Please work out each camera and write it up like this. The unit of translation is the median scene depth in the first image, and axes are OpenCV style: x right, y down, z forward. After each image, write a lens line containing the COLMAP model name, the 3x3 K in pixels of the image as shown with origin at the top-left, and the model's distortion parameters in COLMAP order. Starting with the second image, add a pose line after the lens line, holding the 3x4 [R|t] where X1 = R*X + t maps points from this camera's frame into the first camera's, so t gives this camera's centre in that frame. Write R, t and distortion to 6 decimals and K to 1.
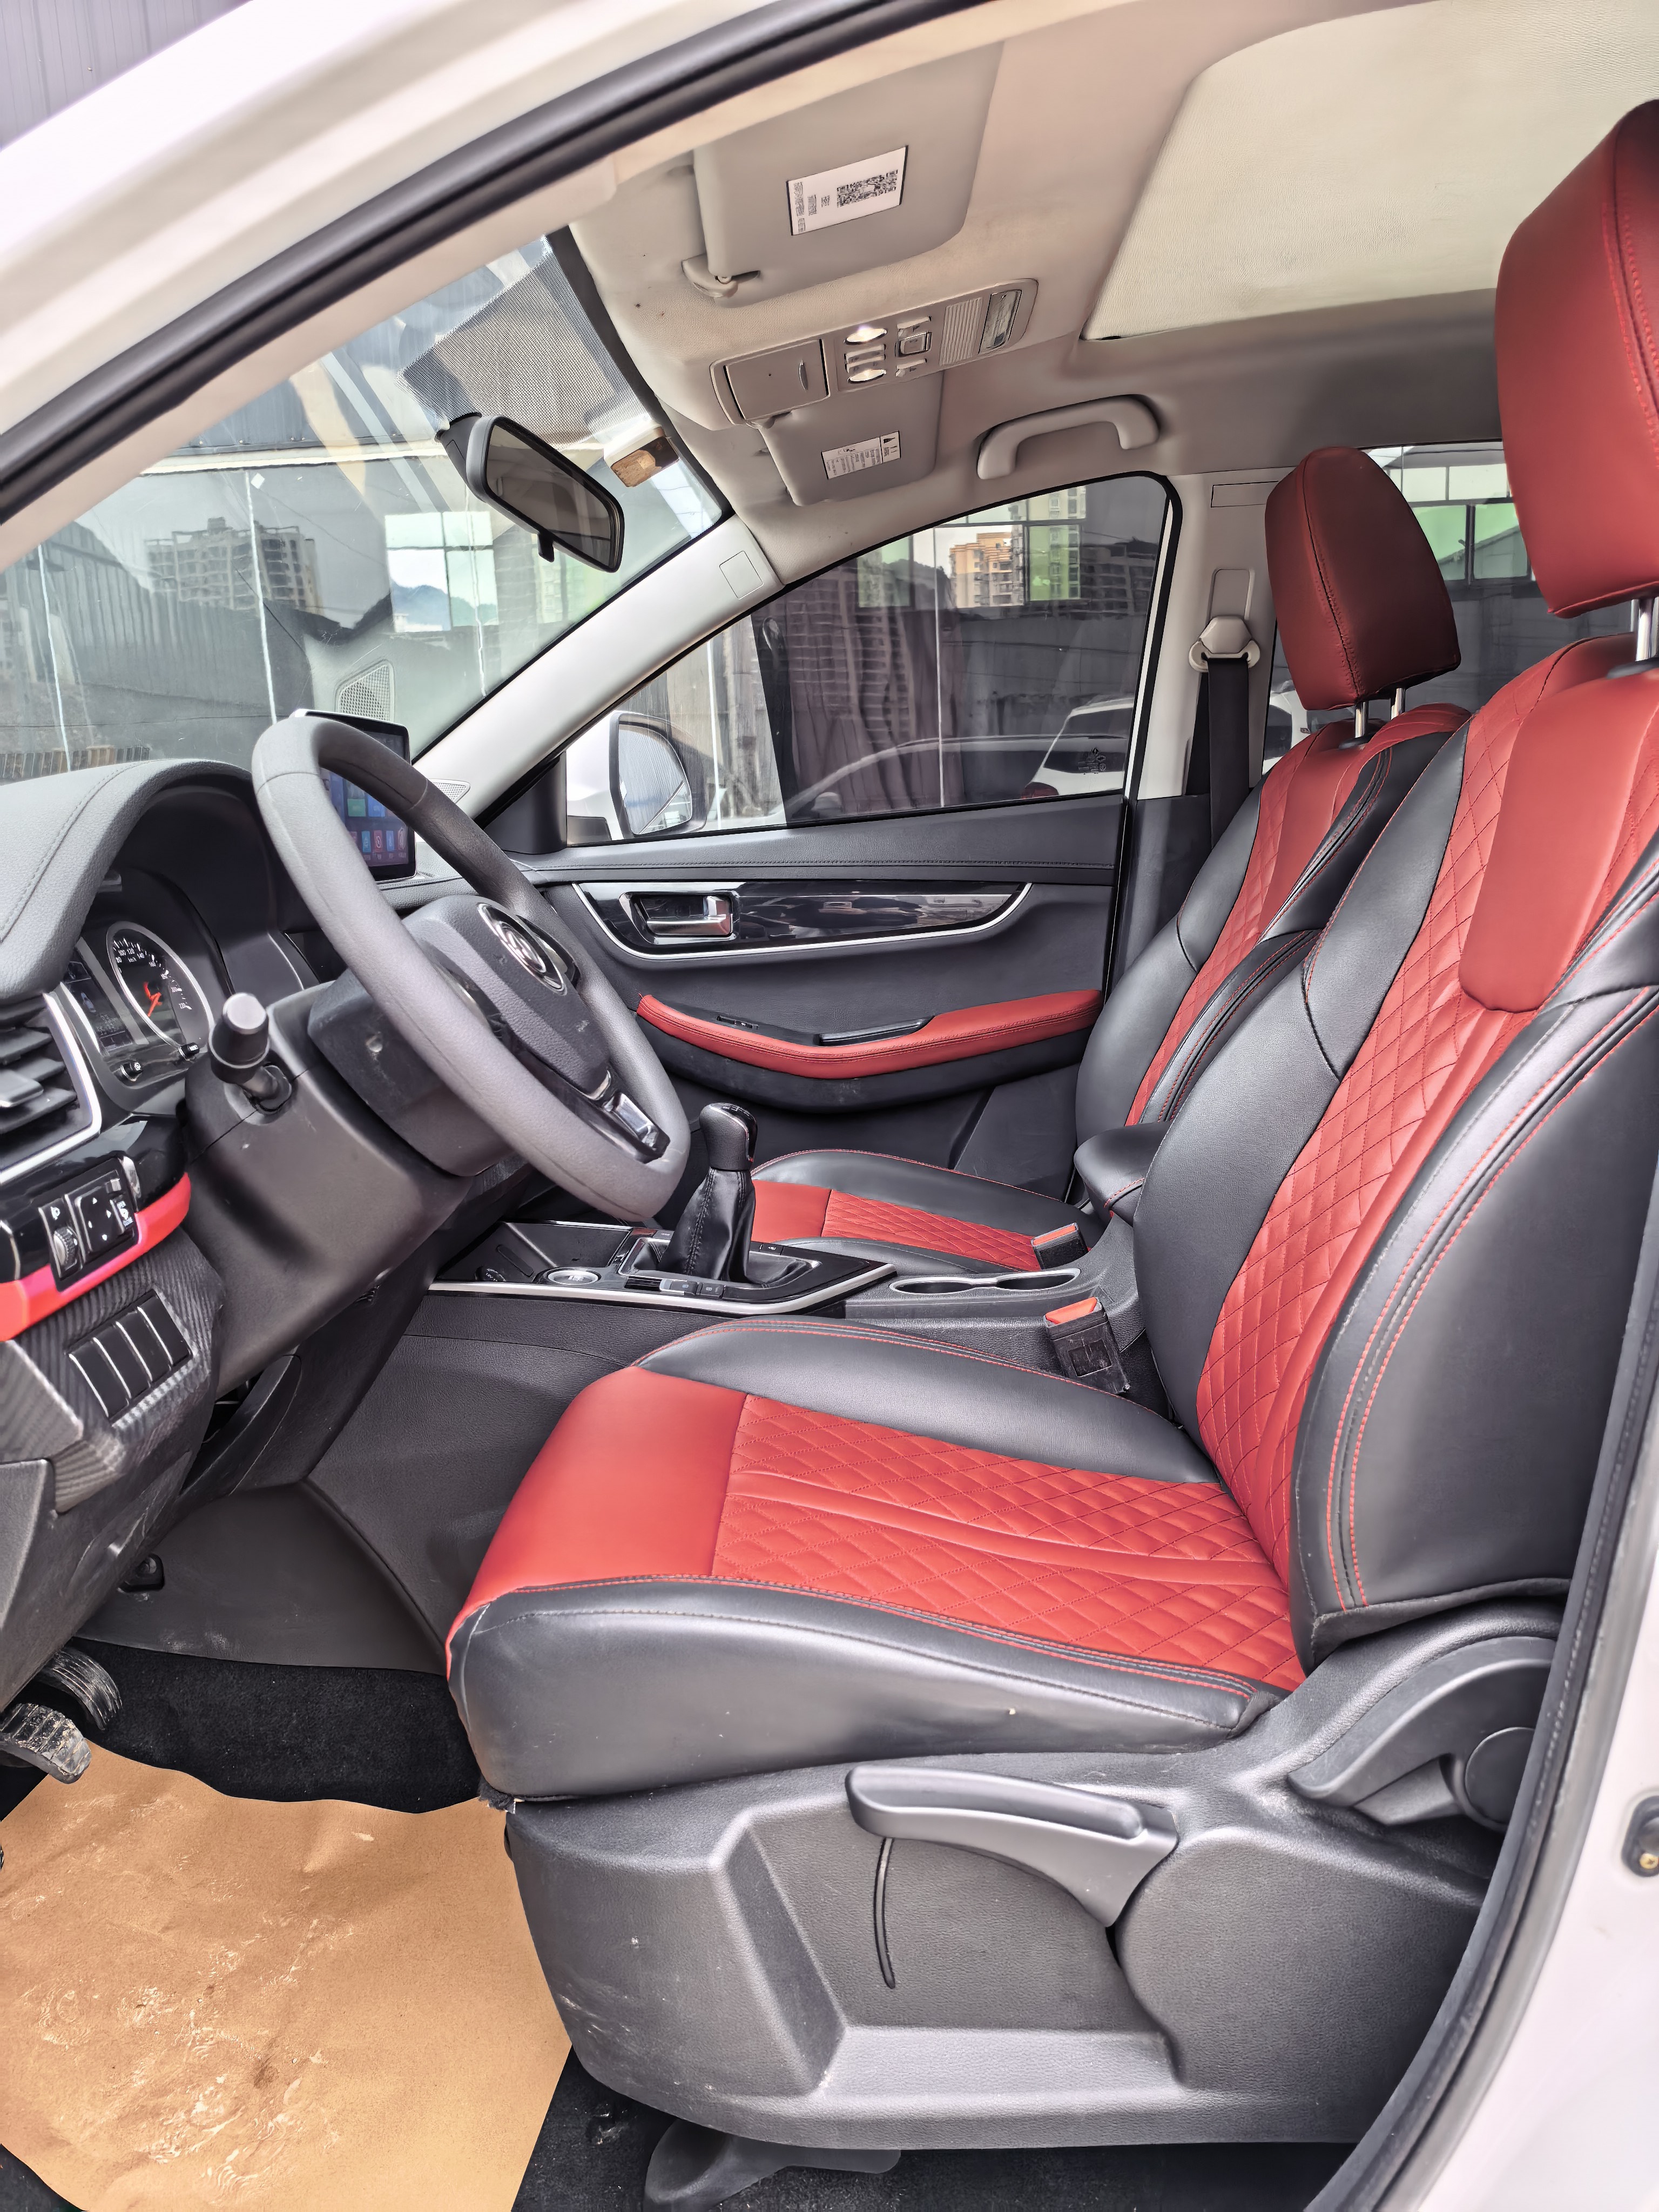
lens RADIAL K [[1585.7, 0, 829.5], [0, 1585.7, 1106.0], [0, 0, 1]] dist [0.048951, -0.001551]
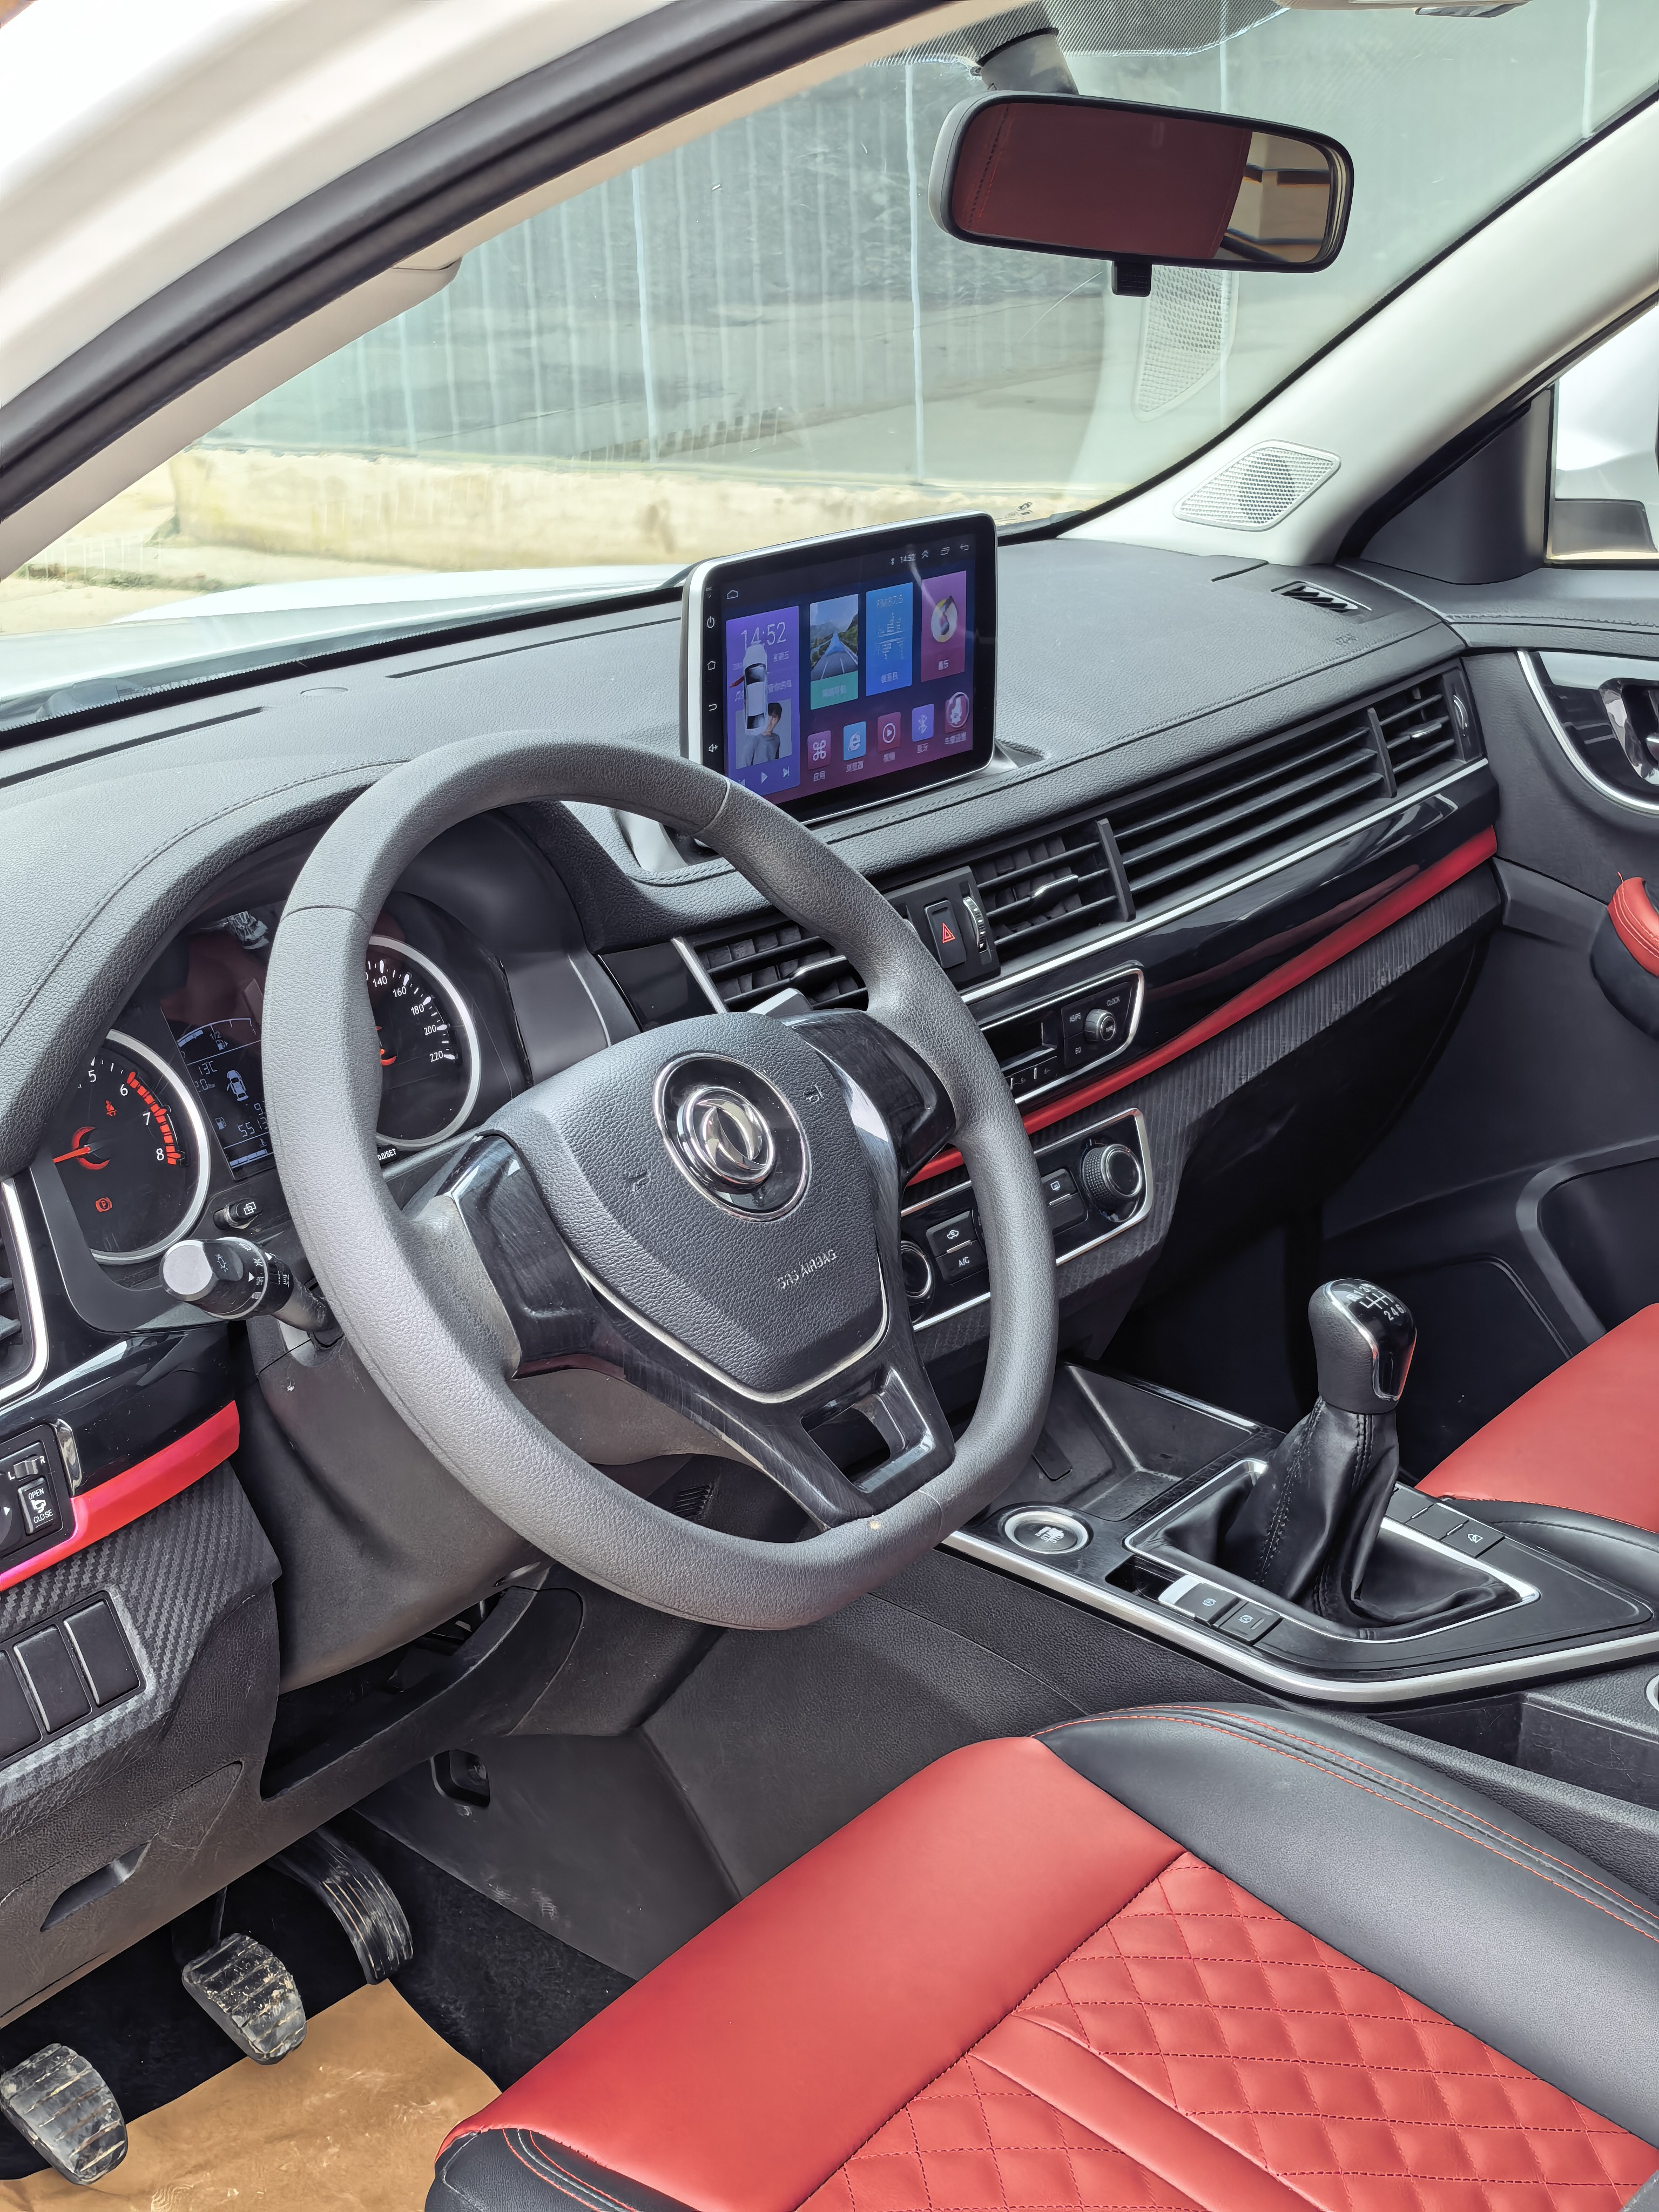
lens RADIAL K [[3116.3, 0, 709.7], [0, 3116.3, 1100.6], [0, 0, 1]] dist [0.123114, -0.053244]
pose [[0.804408, 0.182867, -0.565232, 0.379006], [-0.093619, 0.978578, 0.183360, -0.260399], [0.586654, -0.094580, 0.804295, 0.013817]]
